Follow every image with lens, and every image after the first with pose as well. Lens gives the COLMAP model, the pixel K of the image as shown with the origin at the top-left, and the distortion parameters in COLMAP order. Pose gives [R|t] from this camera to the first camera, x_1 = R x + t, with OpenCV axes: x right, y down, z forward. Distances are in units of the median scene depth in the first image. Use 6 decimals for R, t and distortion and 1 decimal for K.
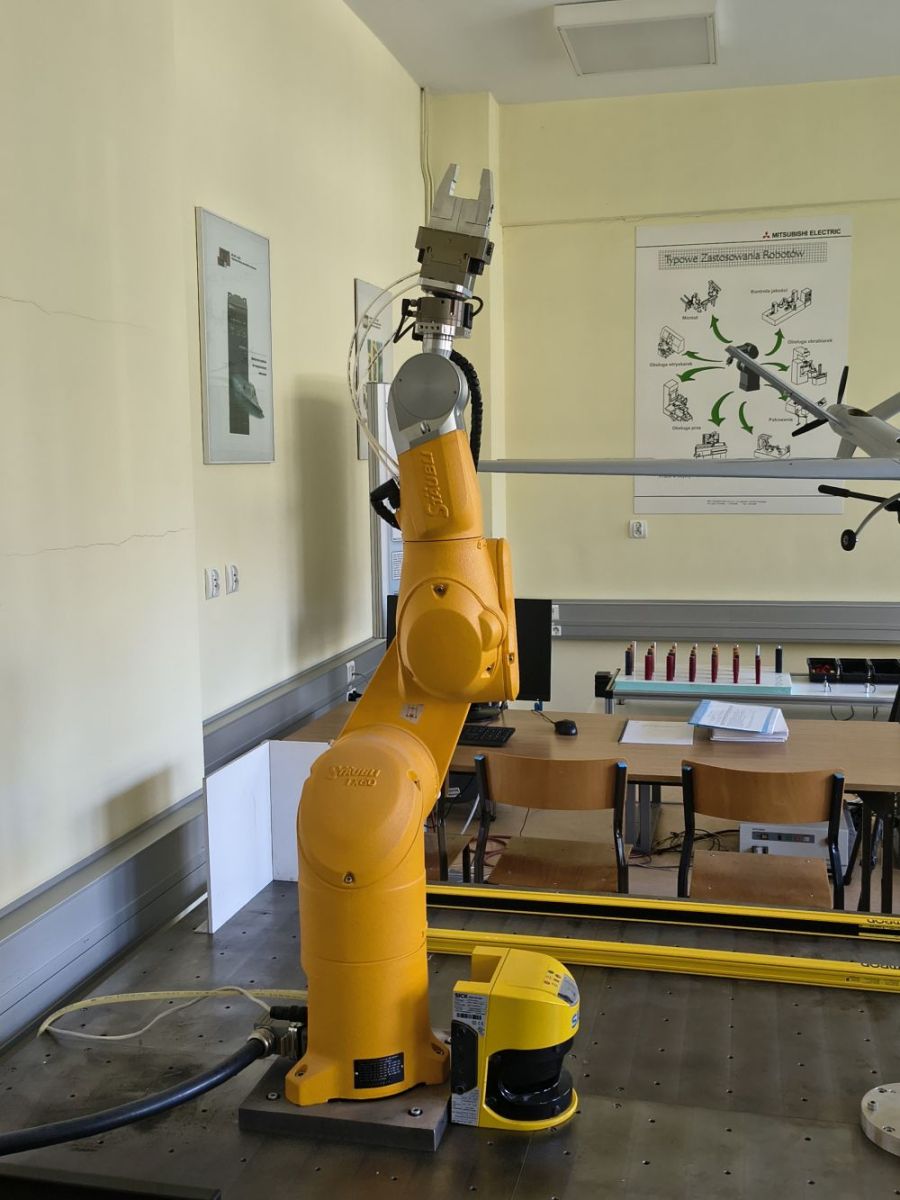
lens RADIAL K [[1229.9, 0, 450.0], [0, 1229.9, 600.0], [0, 0, 1]] dist [0.018891, 0.105614]
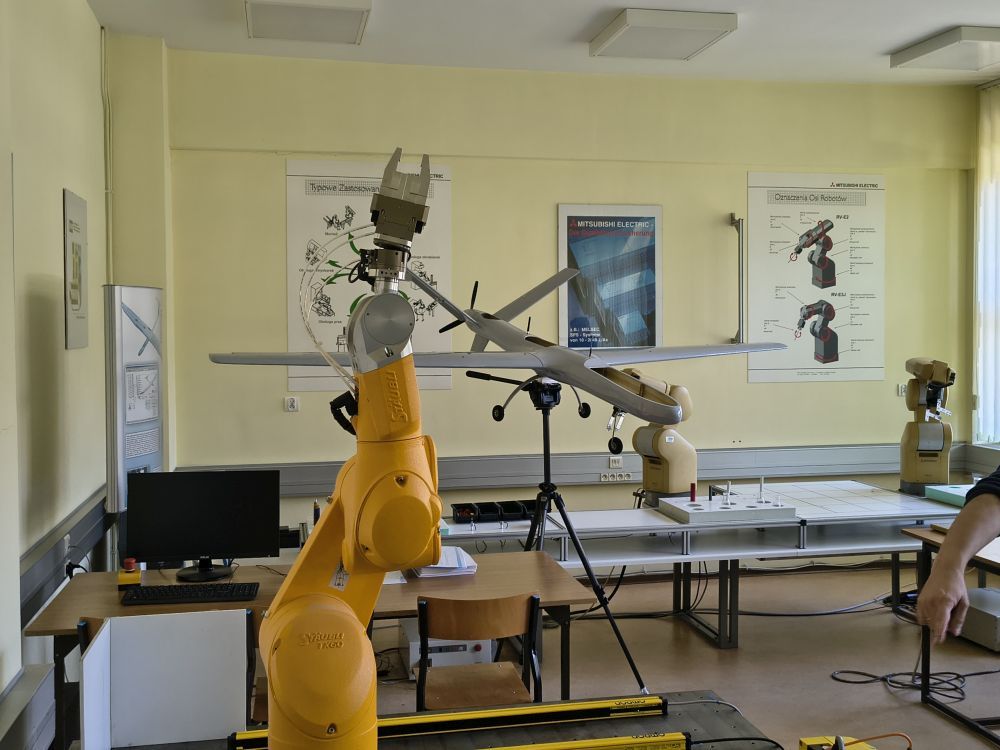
lens RADIAL K [[1024.9, 0, 502.0], [0, 1024.9, 369.2], [0, 0, 1]] dist [0.018891, 0.105614]
pose [[0.909813, -0.008089, 0.414939, -0.110123], [0.042556, 0.996358, -0.073887, -0.012577], [-0.412831, 0.084881, 0.906844, 0.001273]]
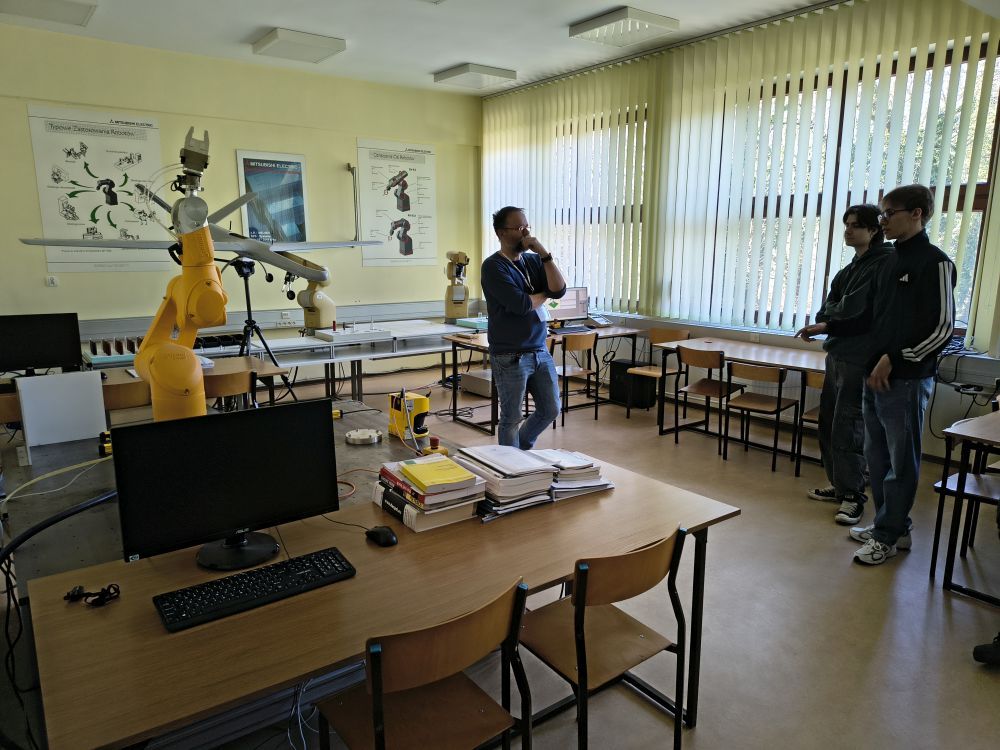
lens RADIAL K [[663.5, 0, 497.7], [0, 663.5, 378.0], [0, 0, 1]] dist [0.048421, -0.053631]
pose [[0.652400, -0.137595, 0.745279, -0.235385], [0.077410, 0.990336, 0.115076, 0.025501], [-0.753911, -0.017384, 0.656747, -0.157523]]
